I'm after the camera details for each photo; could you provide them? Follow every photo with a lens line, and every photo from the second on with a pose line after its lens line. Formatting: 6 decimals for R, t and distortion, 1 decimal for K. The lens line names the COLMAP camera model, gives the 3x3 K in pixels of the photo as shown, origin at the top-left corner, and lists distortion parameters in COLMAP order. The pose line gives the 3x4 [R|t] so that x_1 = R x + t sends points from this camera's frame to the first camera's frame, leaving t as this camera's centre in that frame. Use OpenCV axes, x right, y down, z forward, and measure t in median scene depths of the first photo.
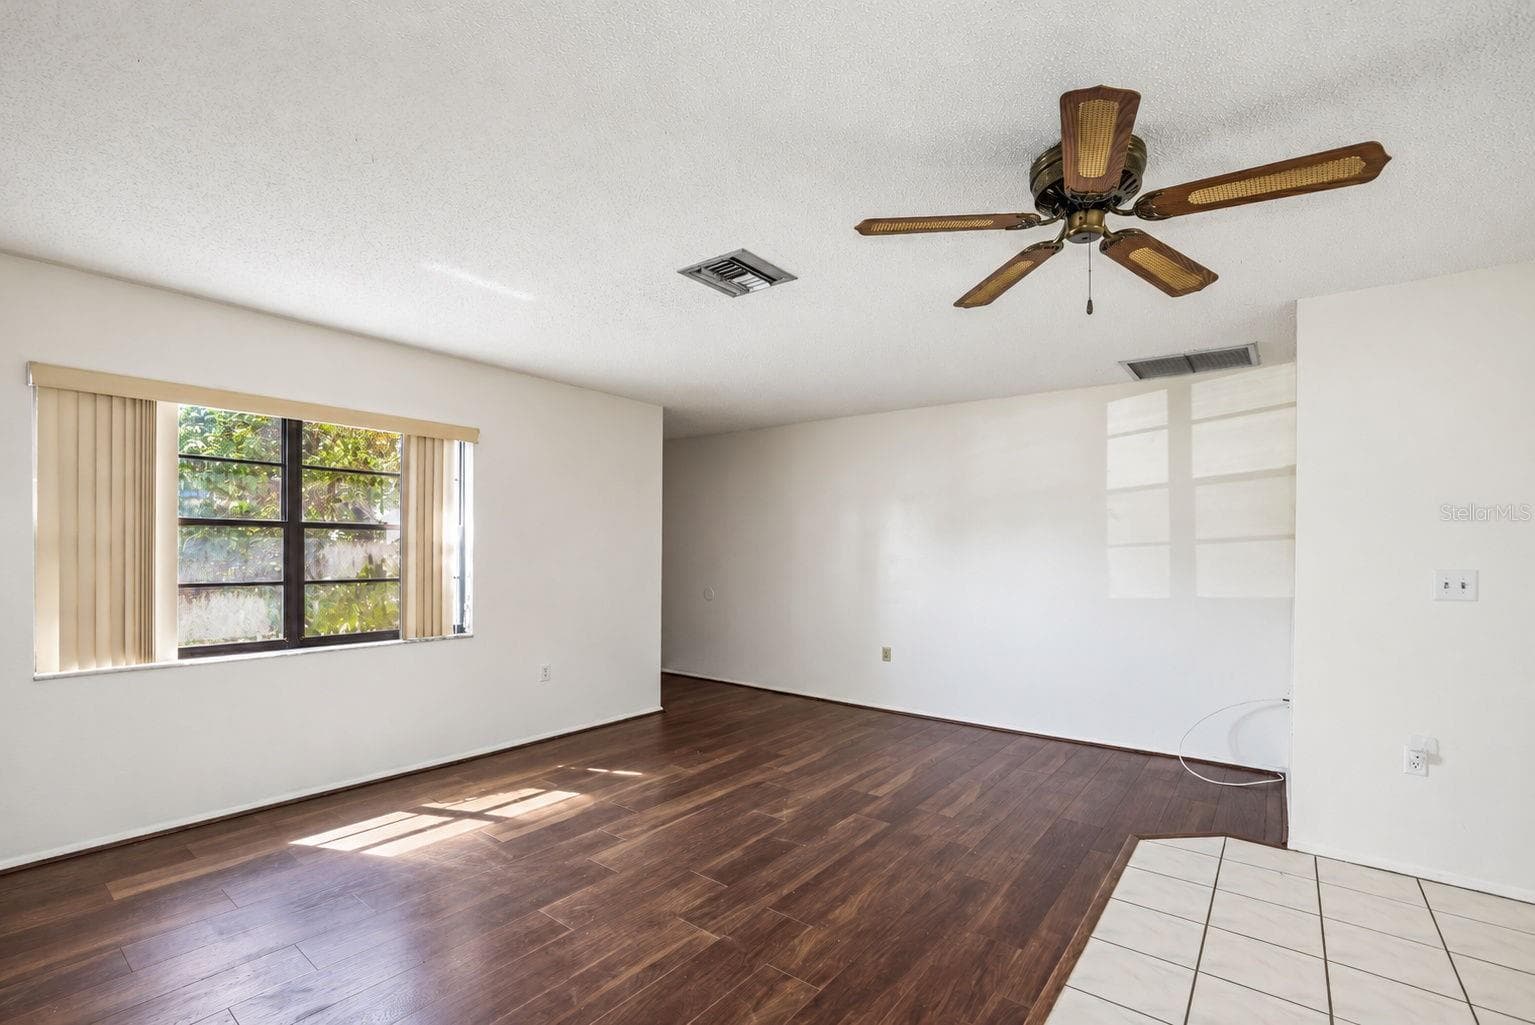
lens RADIAL K [[676.1, 0, 764.3], [0, 676.1, 555.0], [0, 0, 1]] dist [0.000627, -0.000004]
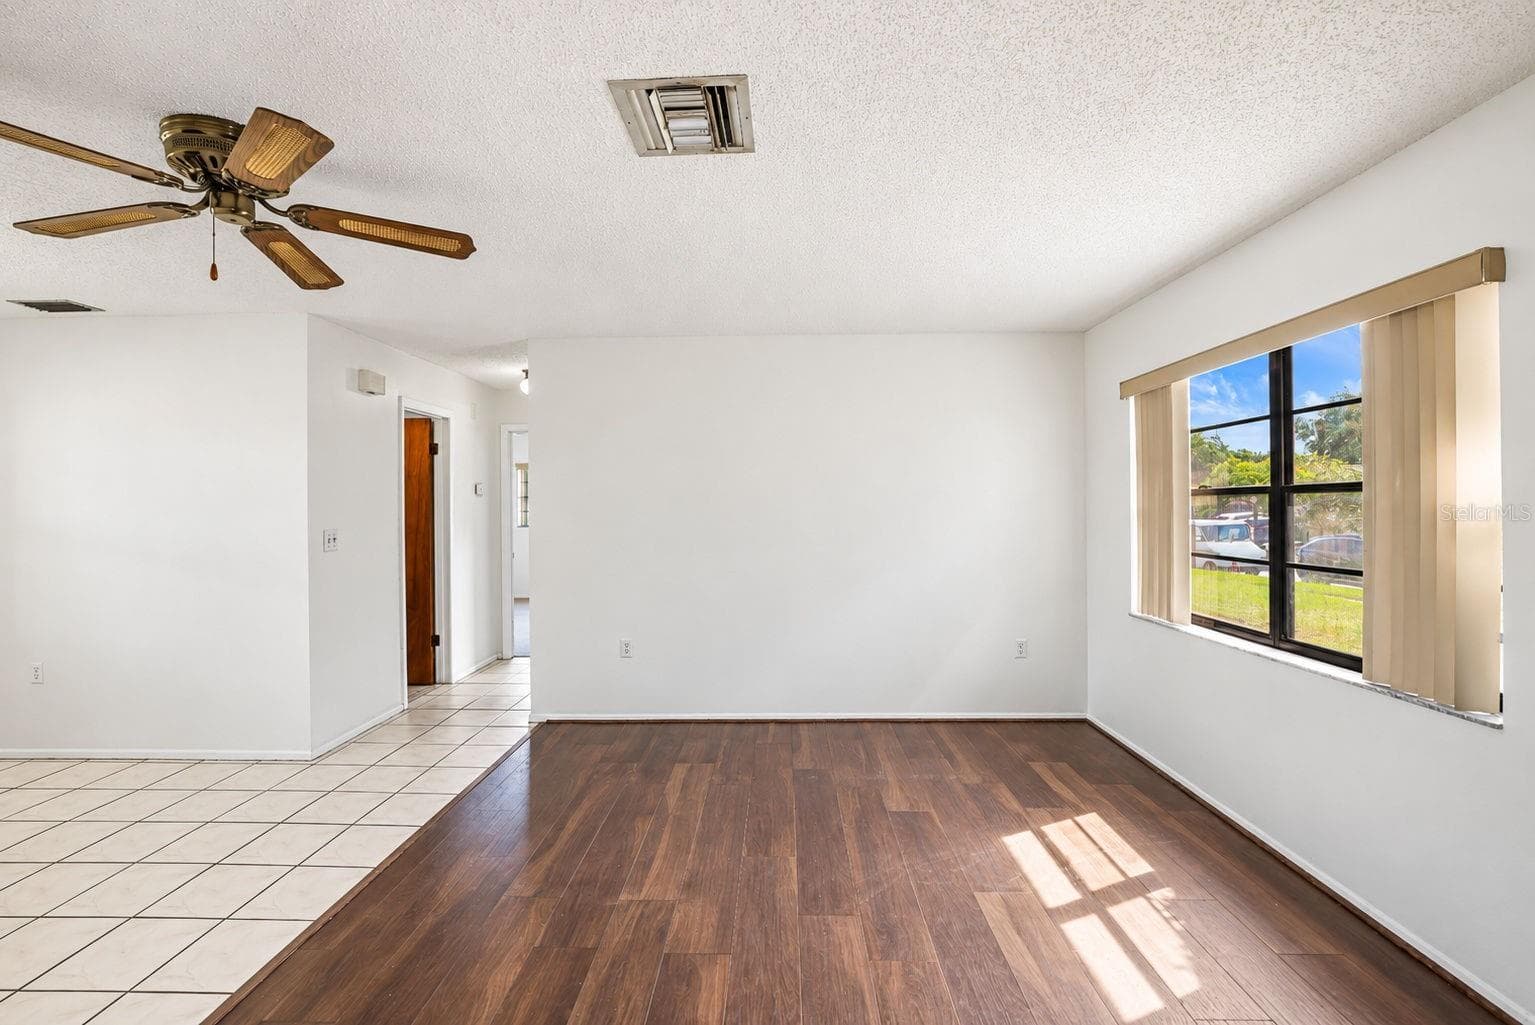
lens RADIAL K [[673.4, 0, 767.5], [0, 673.4, 512.5], [0, 0, 1]] dist [0.001319, 0.000251]
pose [[-0.803724, 0.003449, -0.594992, 0.274925], [-0.000431, 0.999980, 0.006380, -0.026504], [0.595002, 0.005384, -0.803706, 1.474697]]
